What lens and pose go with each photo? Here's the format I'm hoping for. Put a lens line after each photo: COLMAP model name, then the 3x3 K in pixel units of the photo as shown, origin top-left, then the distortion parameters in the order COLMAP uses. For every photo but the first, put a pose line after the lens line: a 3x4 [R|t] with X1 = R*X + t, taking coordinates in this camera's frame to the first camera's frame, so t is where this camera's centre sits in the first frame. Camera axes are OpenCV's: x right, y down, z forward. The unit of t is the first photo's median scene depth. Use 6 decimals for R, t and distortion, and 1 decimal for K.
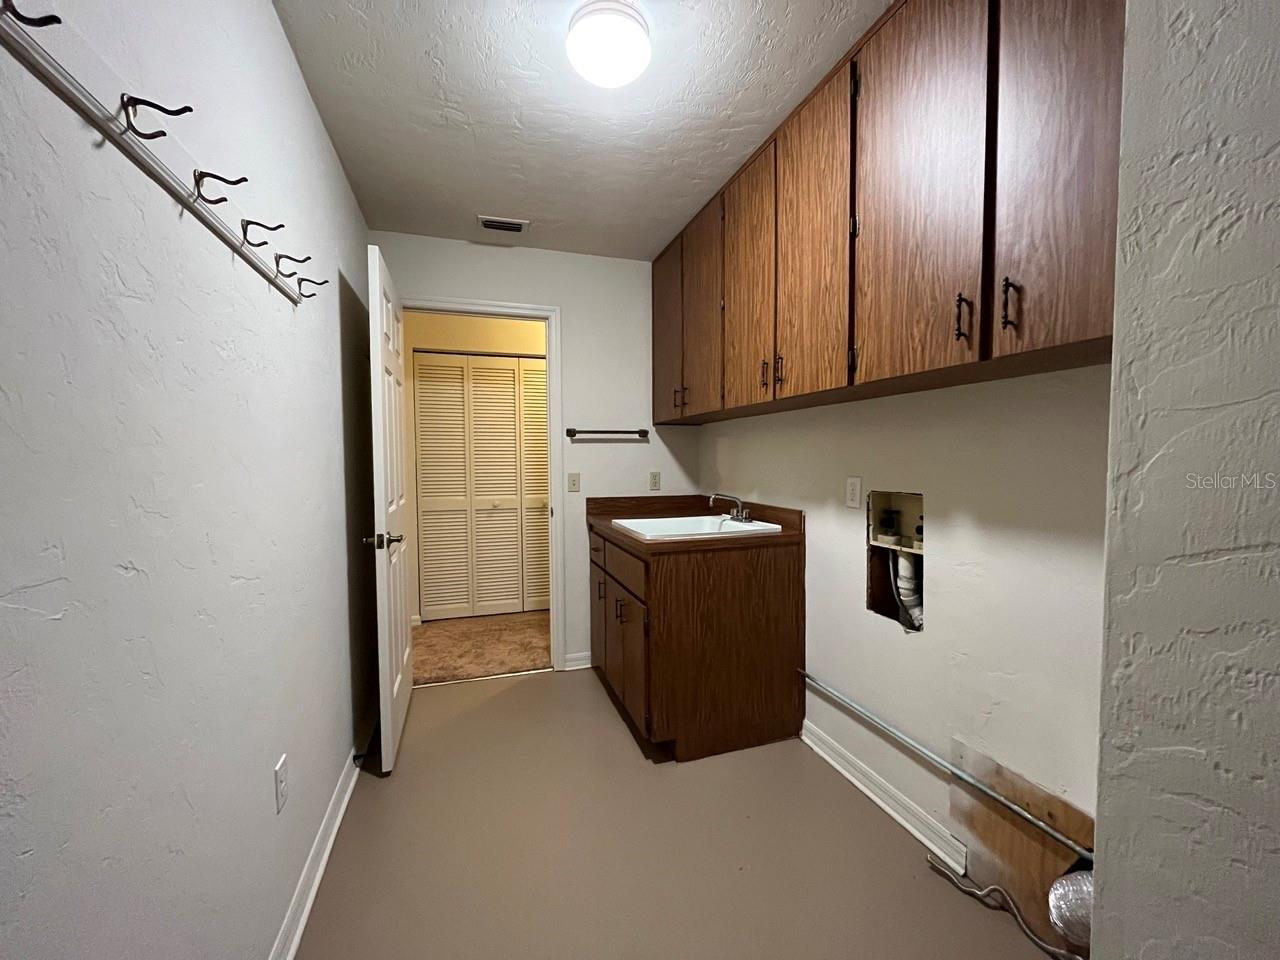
lens RADIAL K [[516.5, 0, 639.6], [0, 516.5, 481.8], [0, 0, 1]] dist [-0.002981, -0.000427]
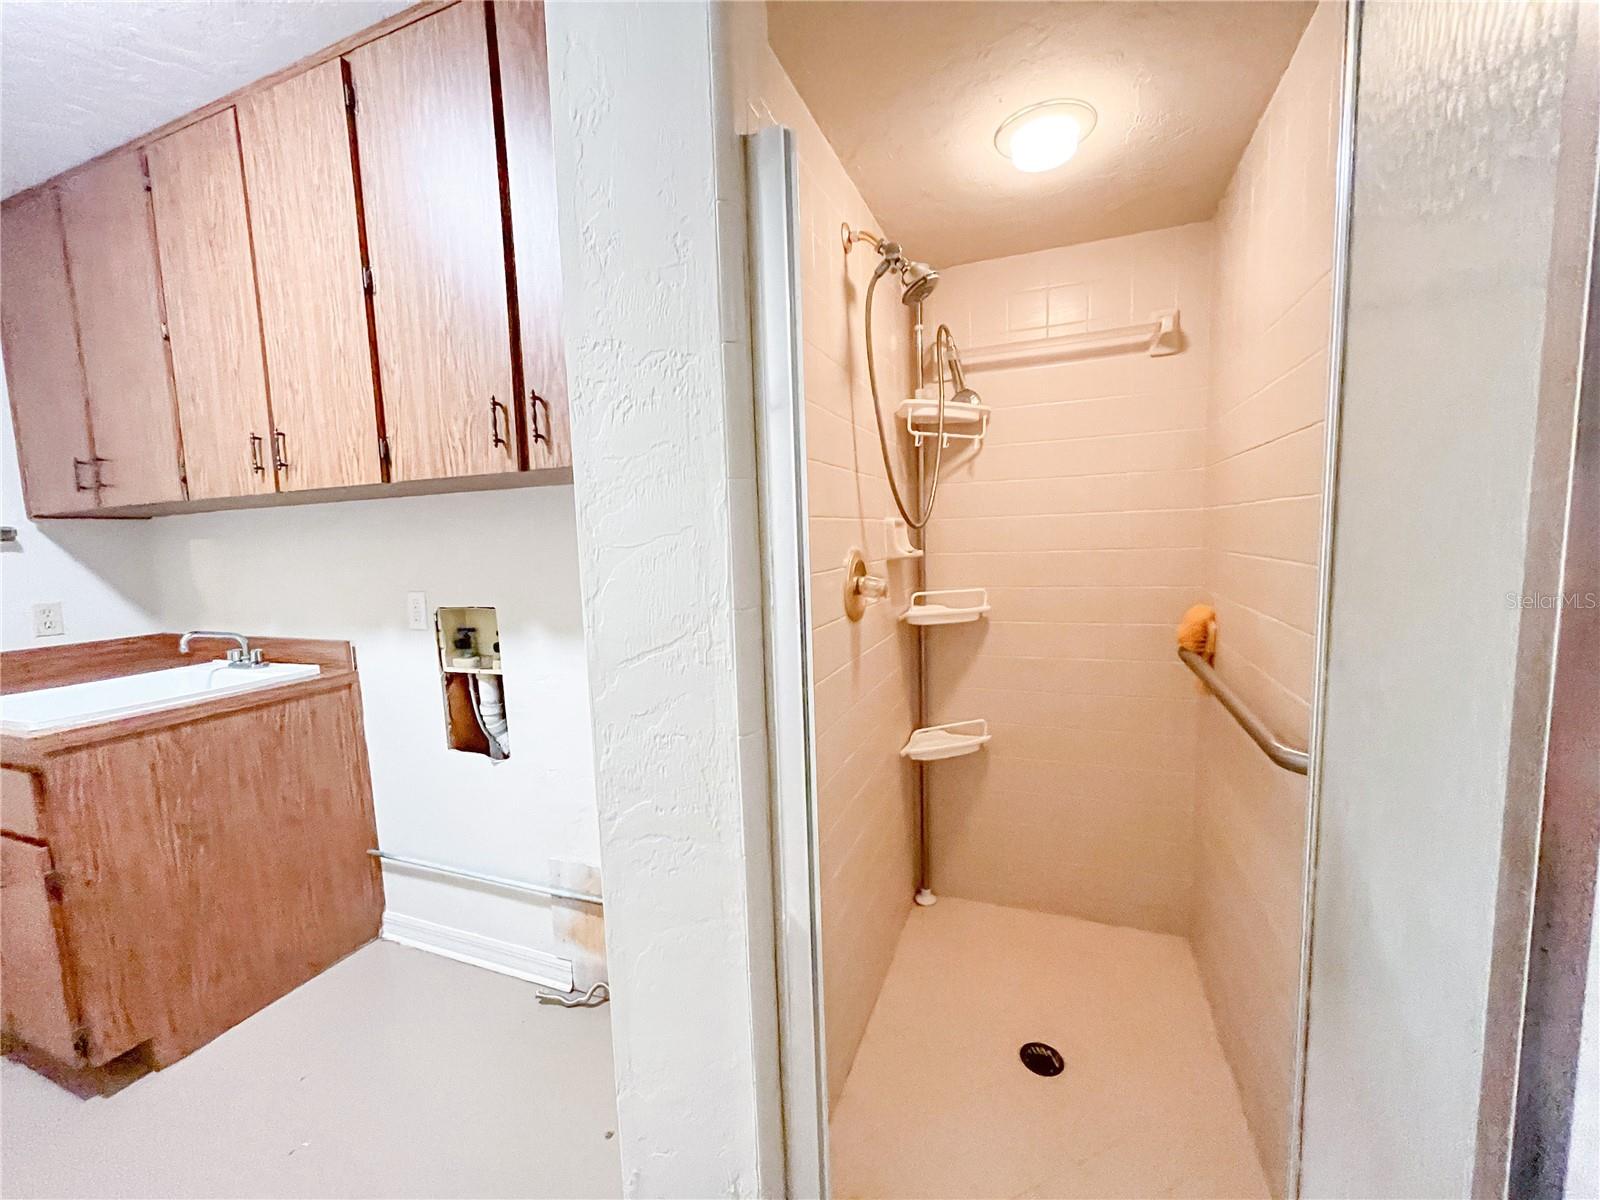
lens RADIAL K [[645.6, 0, 799.6], [0, 645.6, 602.3], [0, 0, 1]] dist [-0.002981, -0.000427]
pose [[0.635603, -0.094171, 0.766251, 0.028210], [0.066611, 0.995521, 0.067093, -0.023169], [-0.769137, 0.008396, 0.639029, -0.108592]]
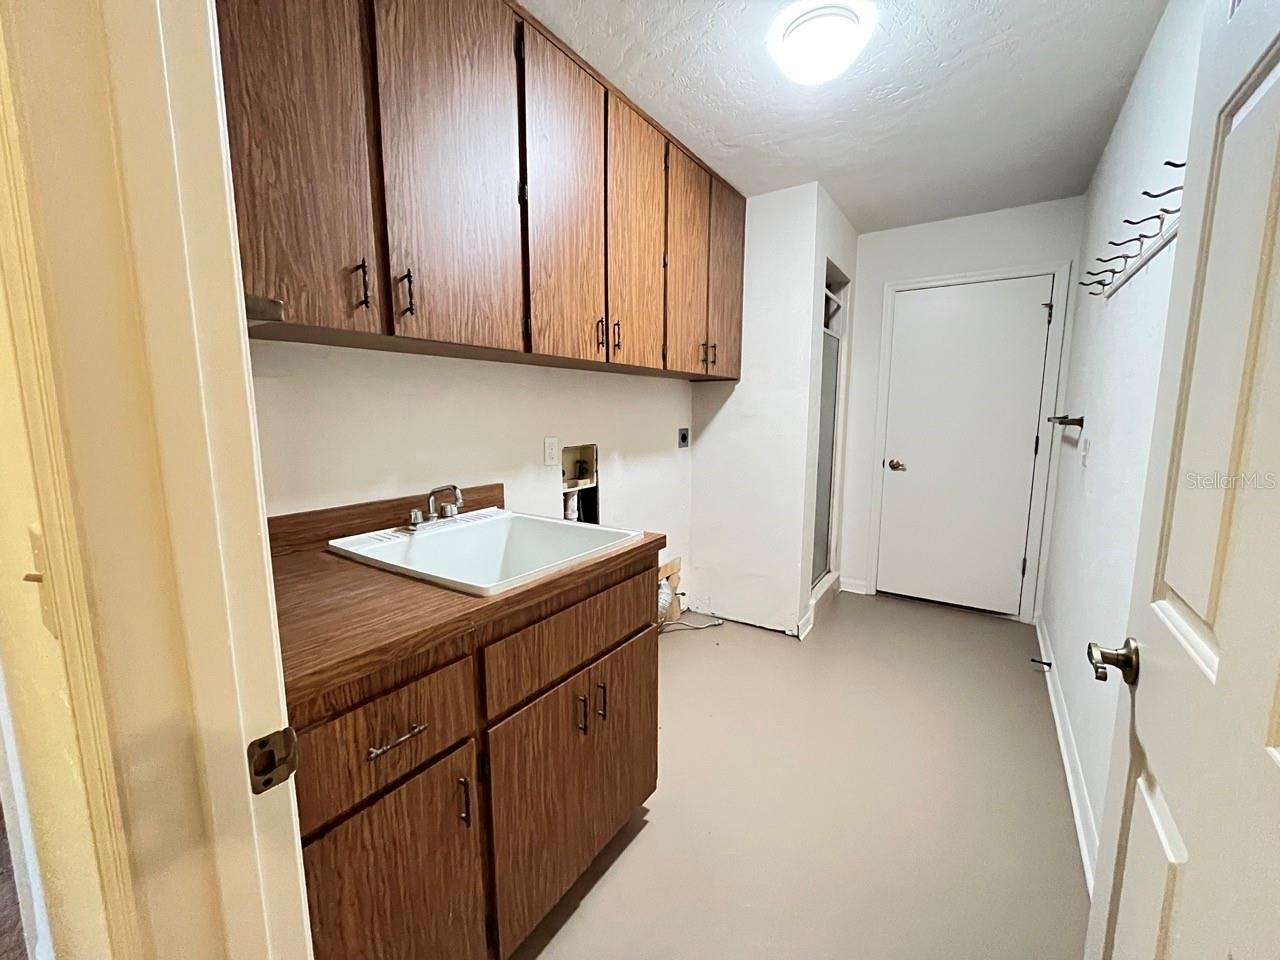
lens RADIAL K [[516.5, 0, 639.6], [0, 516.5, 481.8], [0, 0, 1]] dist [-0.002981, -0.000427]
pose [[-0.613791, -0.102945, 0.782728, -0.628033], [0.040968, 0.985973, 0.161801, -0.094497], [-0.788405, 0.131379, -0.600964, 1.681883]]
